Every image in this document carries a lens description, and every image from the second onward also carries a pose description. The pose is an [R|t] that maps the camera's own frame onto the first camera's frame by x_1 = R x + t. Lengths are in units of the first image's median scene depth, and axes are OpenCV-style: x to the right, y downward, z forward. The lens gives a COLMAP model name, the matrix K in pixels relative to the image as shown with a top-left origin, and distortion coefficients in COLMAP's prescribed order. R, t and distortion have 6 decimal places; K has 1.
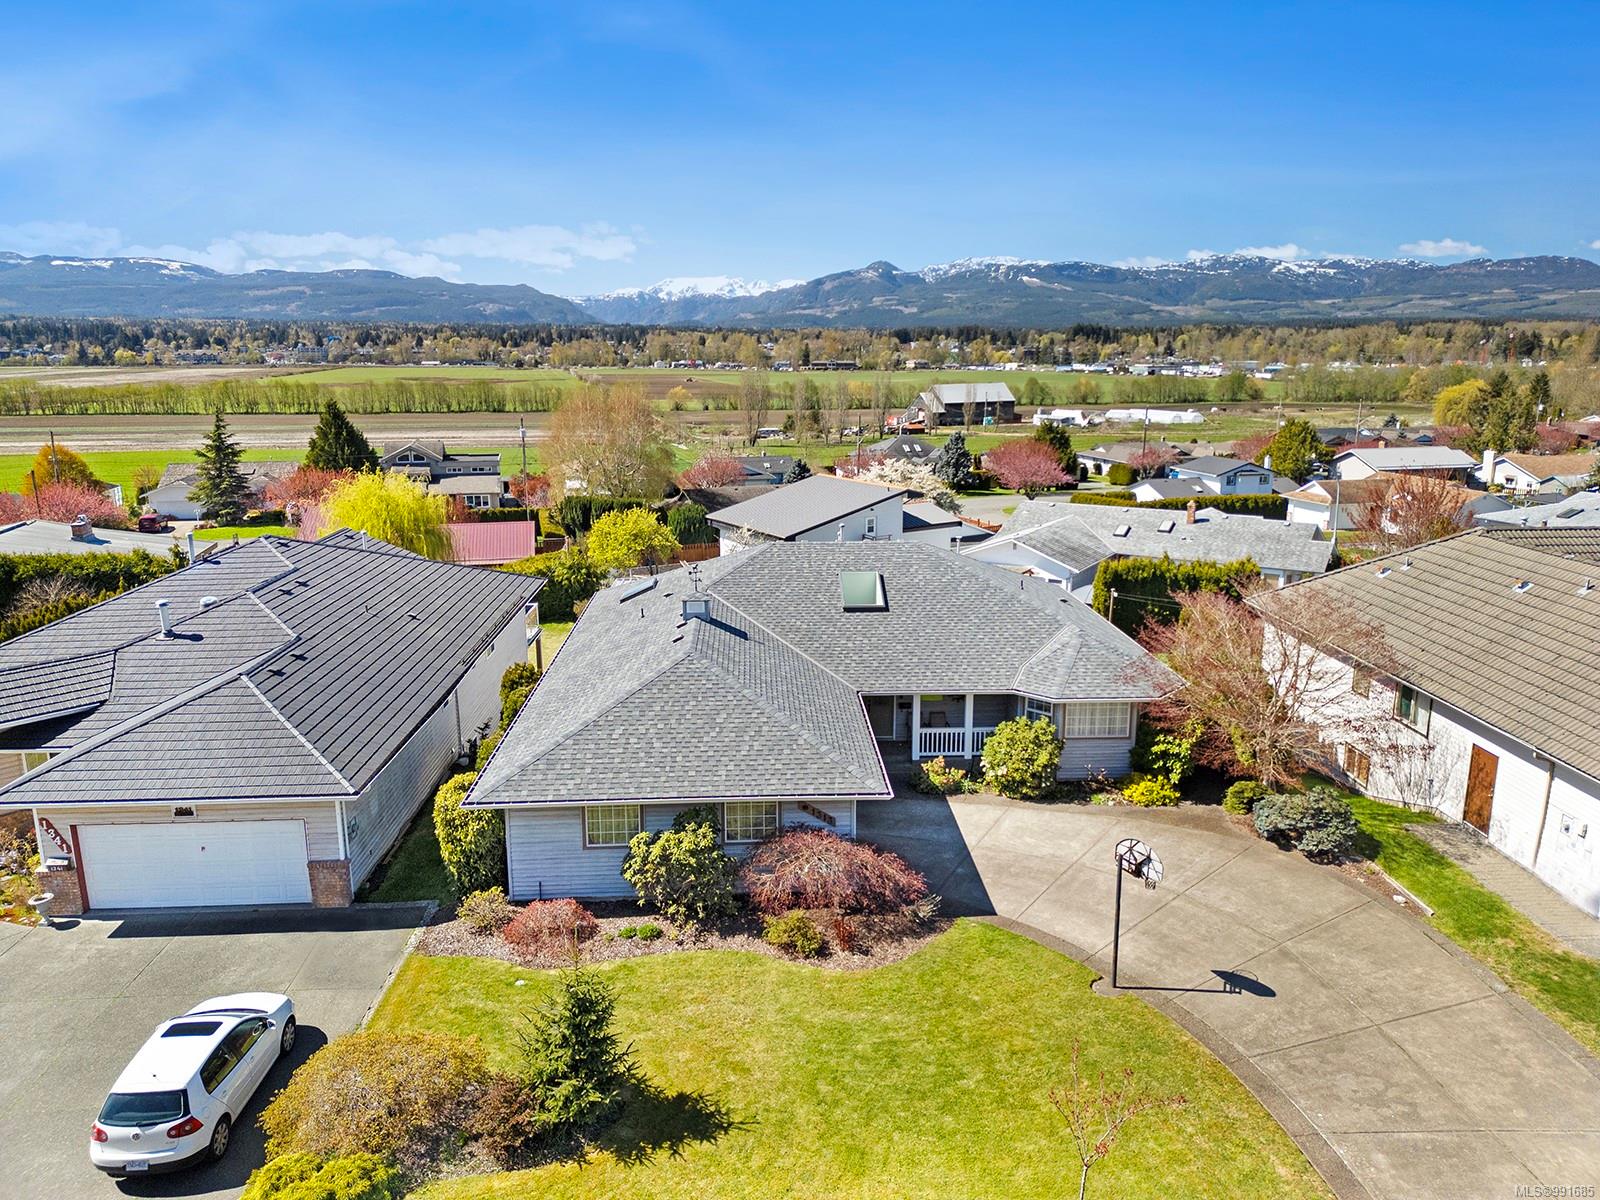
lens RADIAL K [[1113.7, 0, 800.0], [0, 1113.7, 600.0], [0, 0, 1]] dist [0.067290, -0.060394]
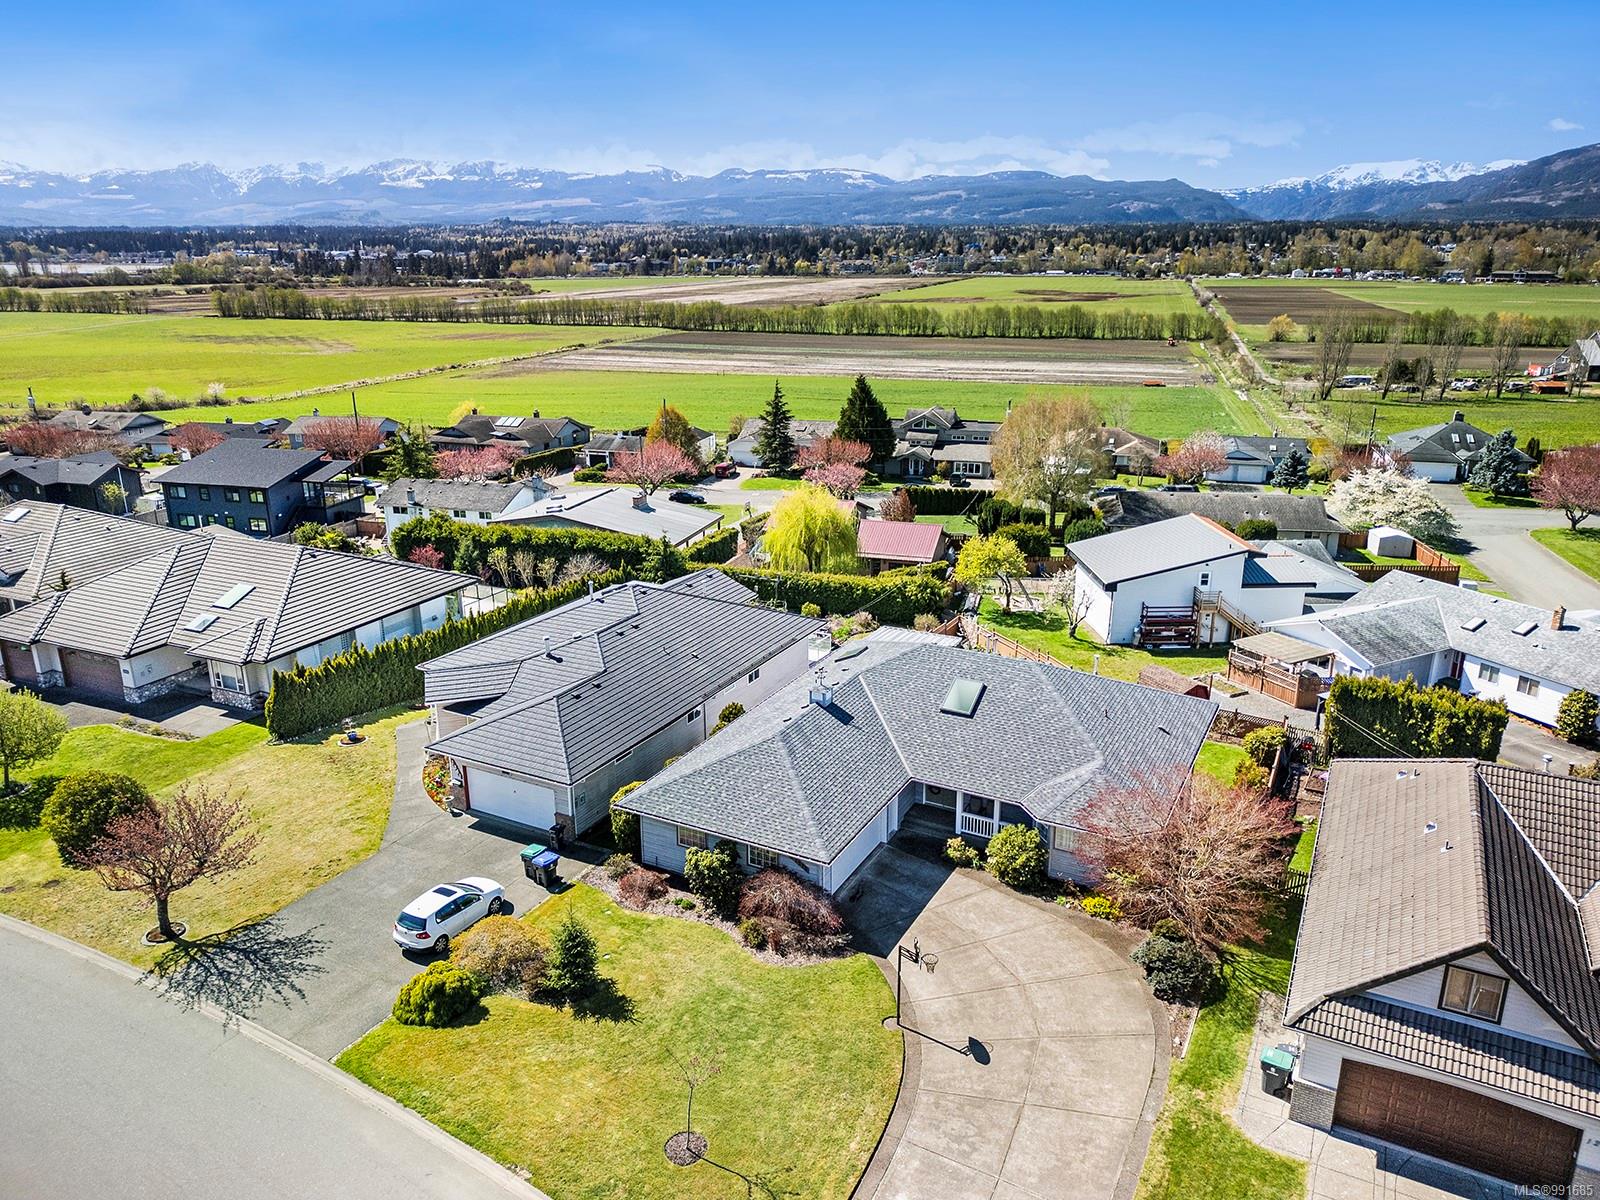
lens RADIAL K [[1120.4, 0, 800.0], [0, 1120.4, 600.0], [0, 0, 1]] dist [0.078518, -0.083429]
pose [[0.856443, 0.153375, -0.492931, 0.137484], [-0.110156, 0.987150, 0.115761, -0.066479], [0.504352, -0.044843, 0.862333, -0.066140]]
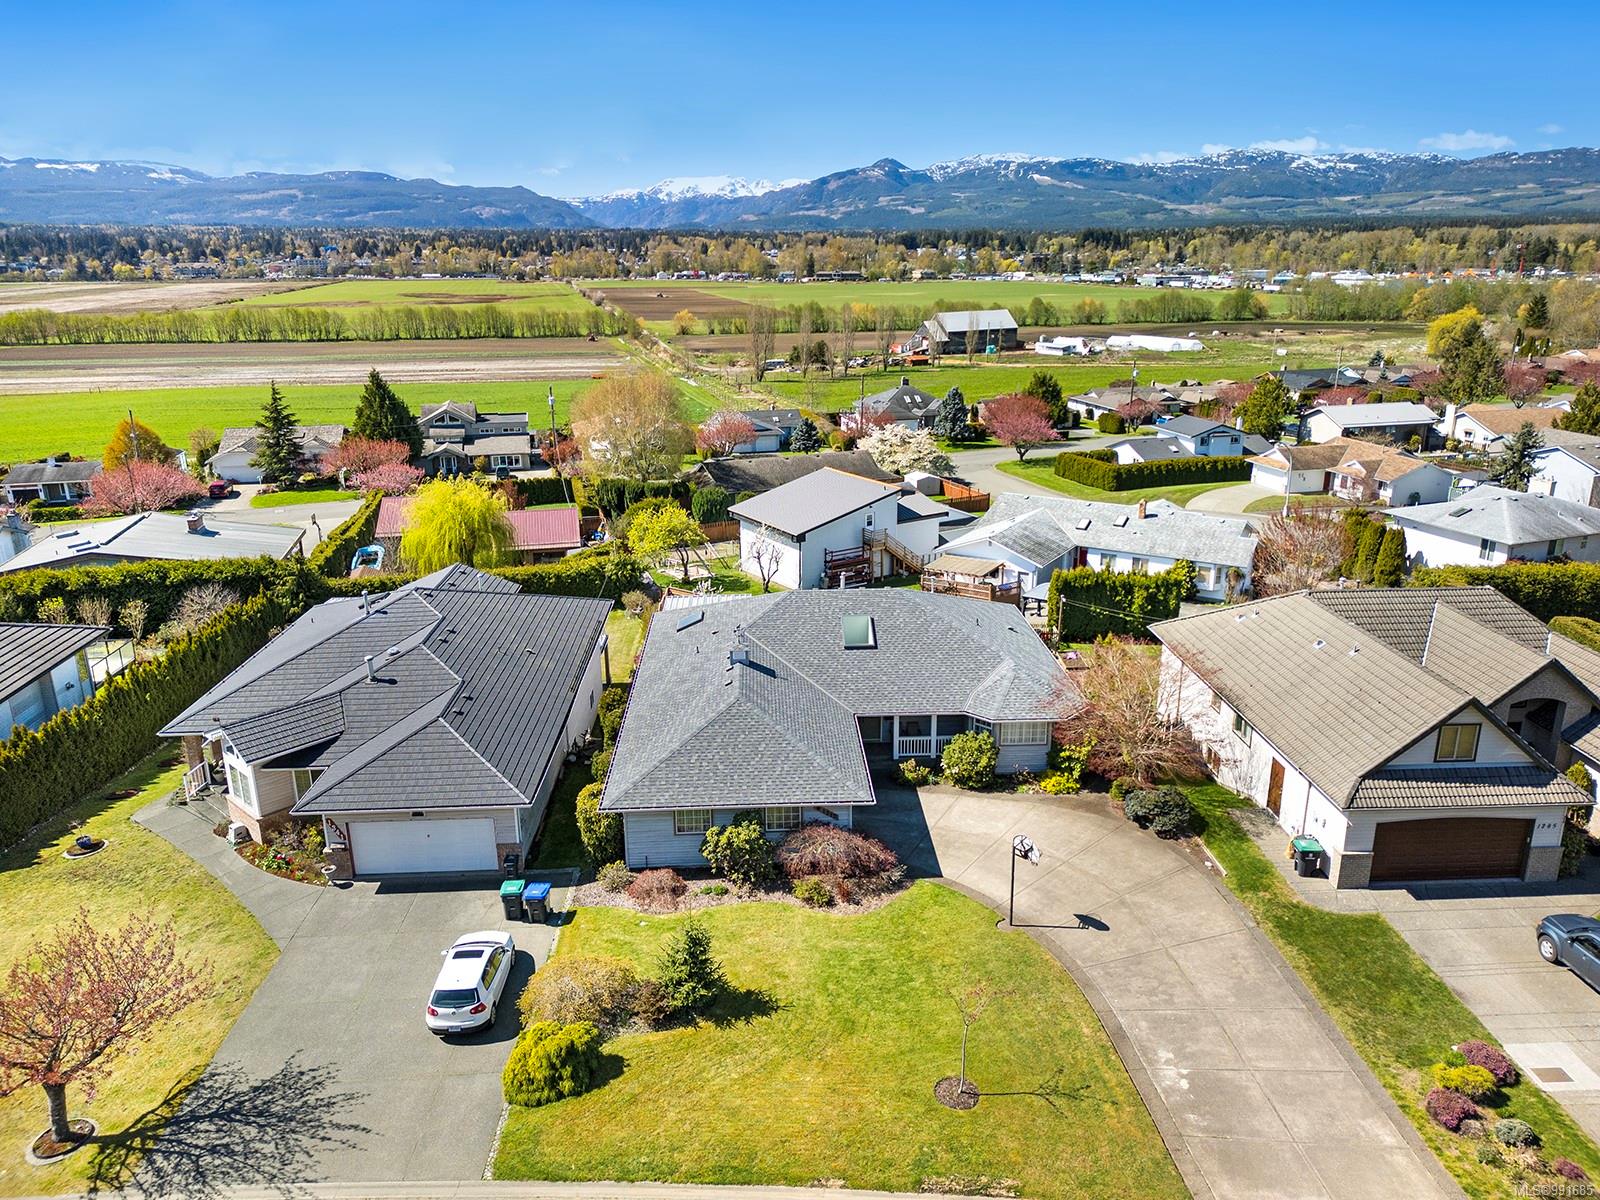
lens RADIAL K [[1120.4, 0, 800.0], [0, 1120.4, 600.0], [0, 0, 1]] dist [0.078518, -0.083429]
pose [[0.999975, -0.004834, -0.005108, -0.002105], [0.005240, 0.996561, 0.082697, -0.041423], [0.004691, -0.082722, 0.996562, -0.093310]]
